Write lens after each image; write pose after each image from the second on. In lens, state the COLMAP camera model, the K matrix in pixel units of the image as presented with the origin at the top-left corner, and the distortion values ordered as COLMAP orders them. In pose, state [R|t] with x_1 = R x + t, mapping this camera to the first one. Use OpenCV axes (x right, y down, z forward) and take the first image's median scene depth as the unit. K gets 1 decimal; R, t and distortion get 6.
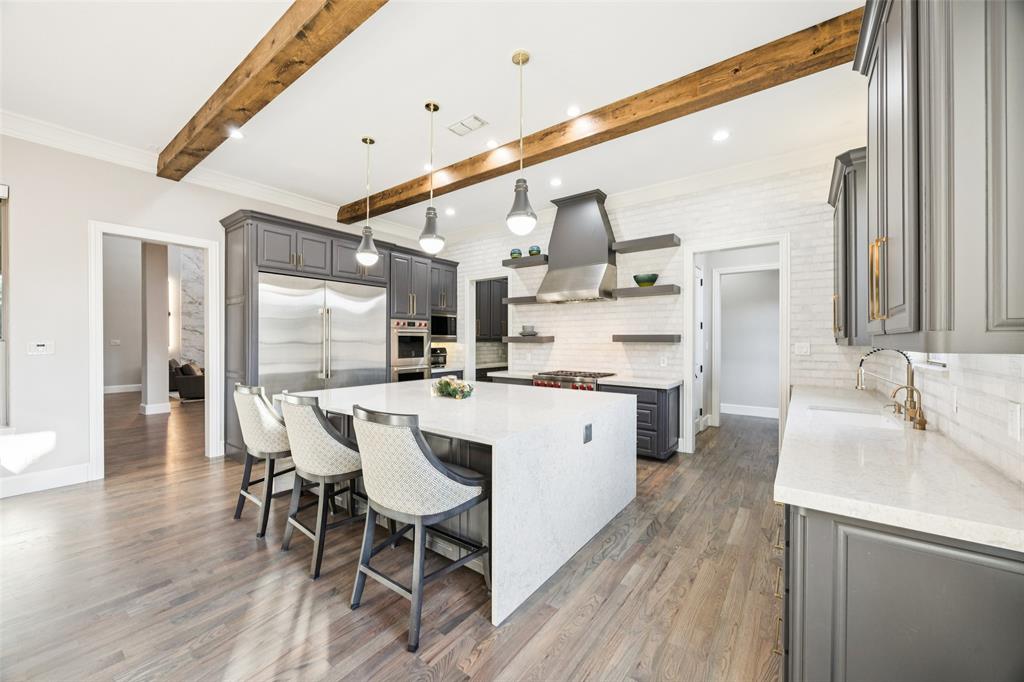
lens RADIAL K [[391.9, 0, 509.3], [0, 391.9, 341.8], [0, 0, 1]] dist [0.000225, -0.000575]
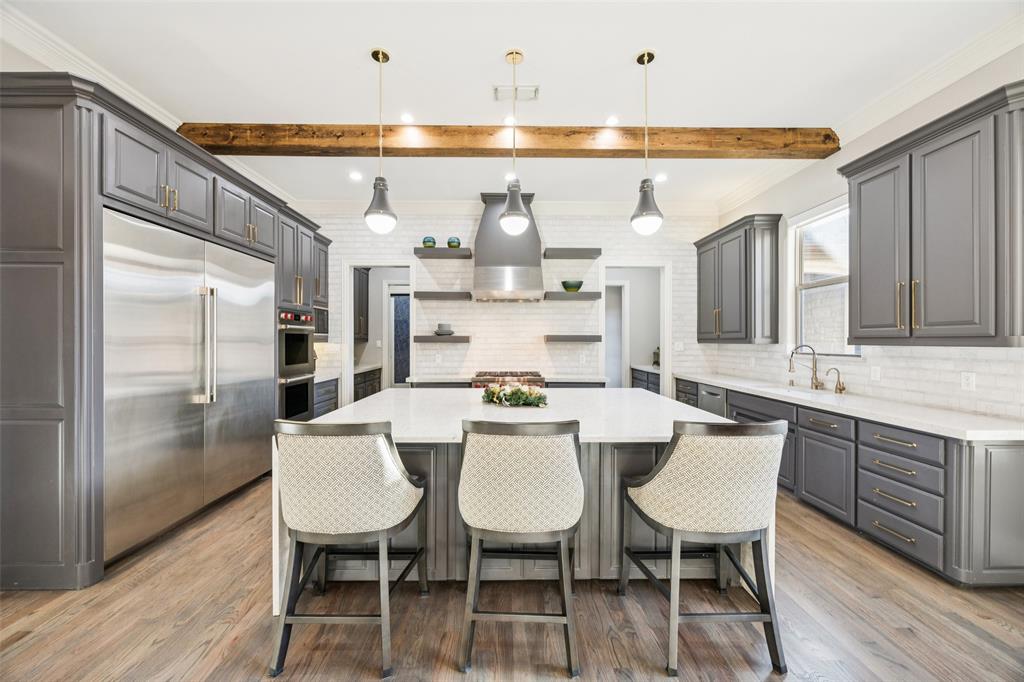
lens RADIAL K [[391.9, 0, 510.6], [0, 391.9, 340.8], [0, 0, 1]] dist [0.000225, -0.000575]
pose [[0.790514, 0.002196, 0.612440, -0.447849], [0.000591, 0.999990, -0.004349, 0.002459], [-0.612444, 0.003800, 0.790505, 0.219527]]
